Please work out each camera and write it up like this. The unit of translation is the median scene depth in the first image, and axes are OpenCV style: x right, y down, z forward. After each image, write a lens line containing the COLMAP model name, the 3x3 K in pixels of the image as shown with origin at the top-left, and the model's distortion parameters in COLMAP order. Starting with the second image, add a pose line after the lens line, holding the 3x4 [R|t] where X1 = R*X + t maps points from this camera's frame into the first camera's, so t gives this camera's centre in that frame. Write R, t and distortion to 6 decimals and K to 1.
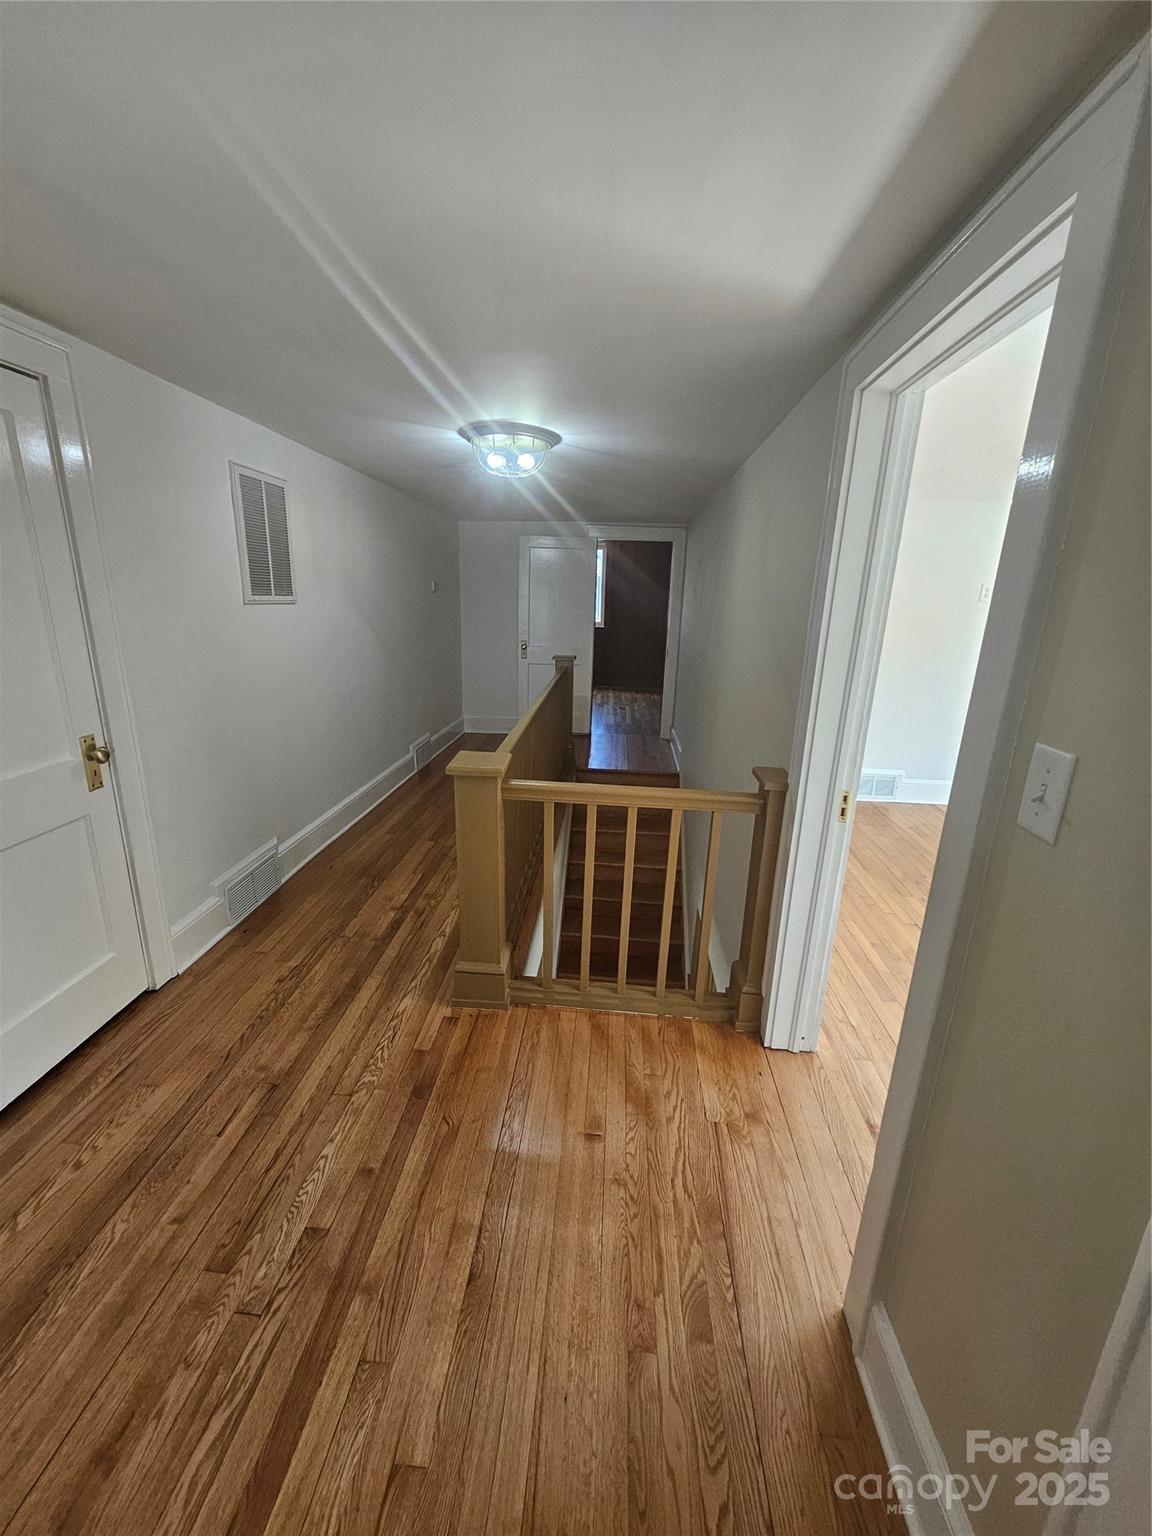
lens RADIAL K [[601.3, 0, 575.2], [0, 601.3, 765.1], [0, 0, 1]] dist [0.001375, -0.000639]
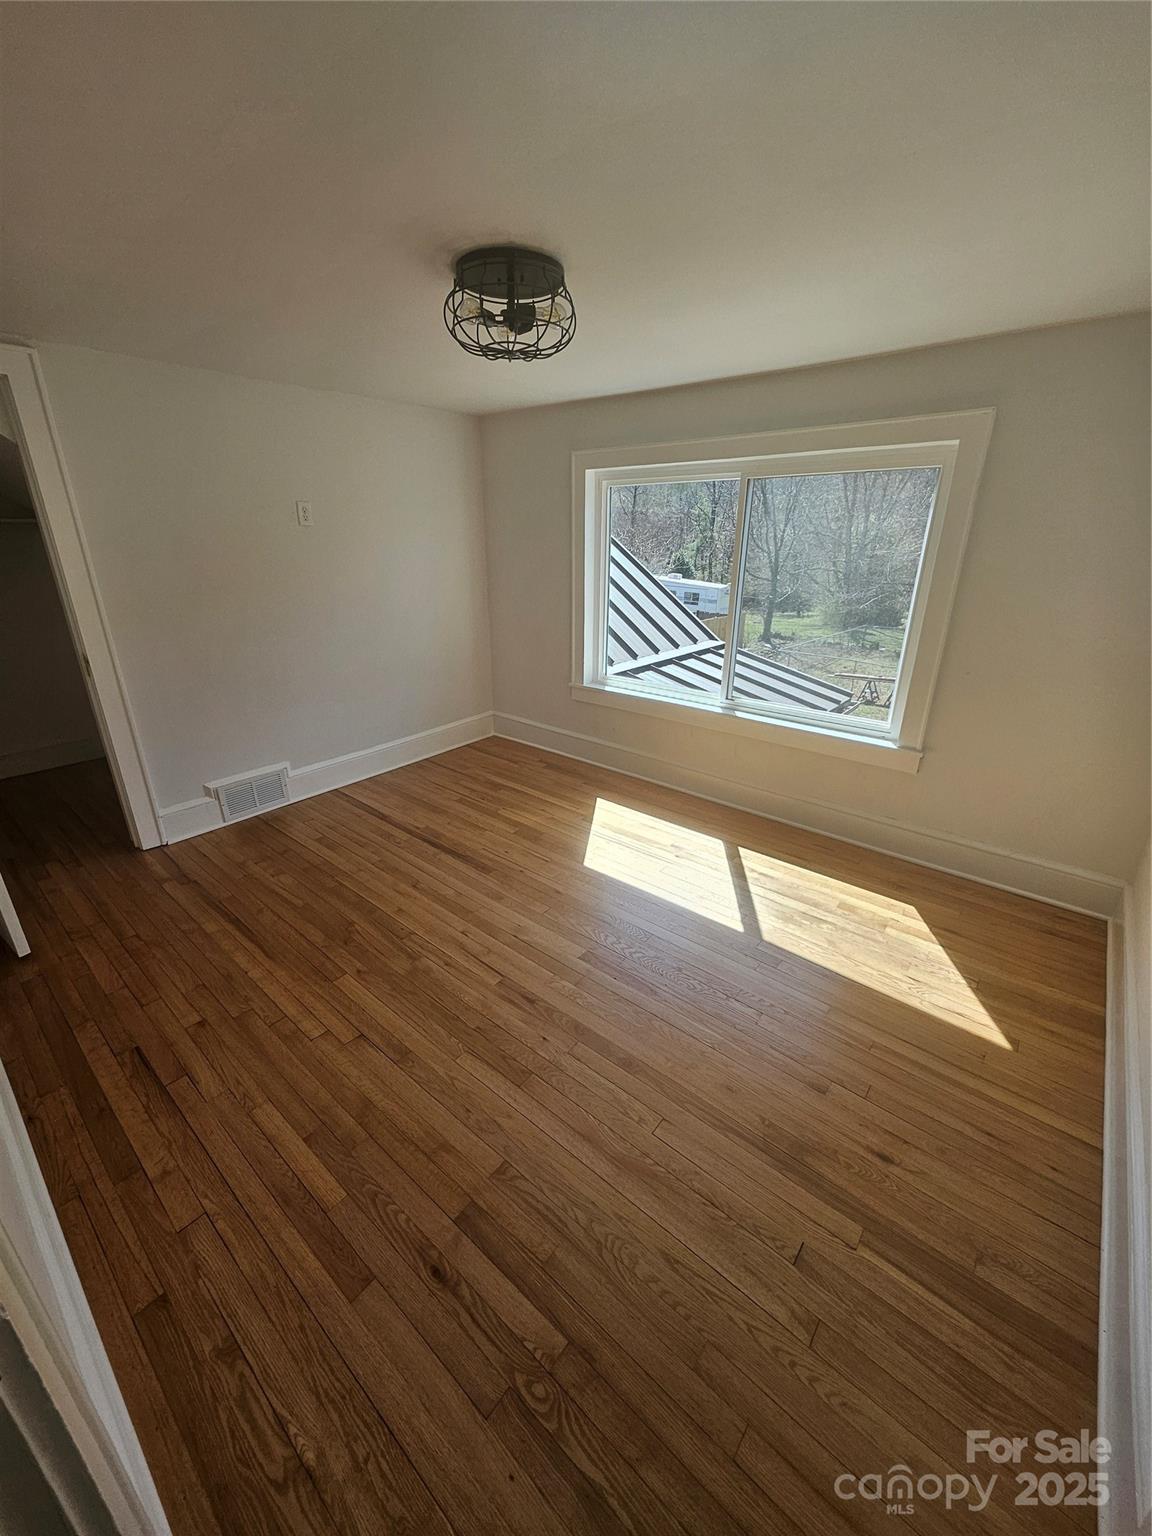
lens RADIAL K [[601.3, 0, 577.2], [0, 601.3, 764.8], [0, 0, 1]] dist [0.001375, -0.000639]
pose [[0.585509, -0.314944, 0.746987, 0.226635], [0.230362, 0.948102, 0.219173, -0.072346], [-0.777247, 0.043750, 0.627673, 0.293225]]
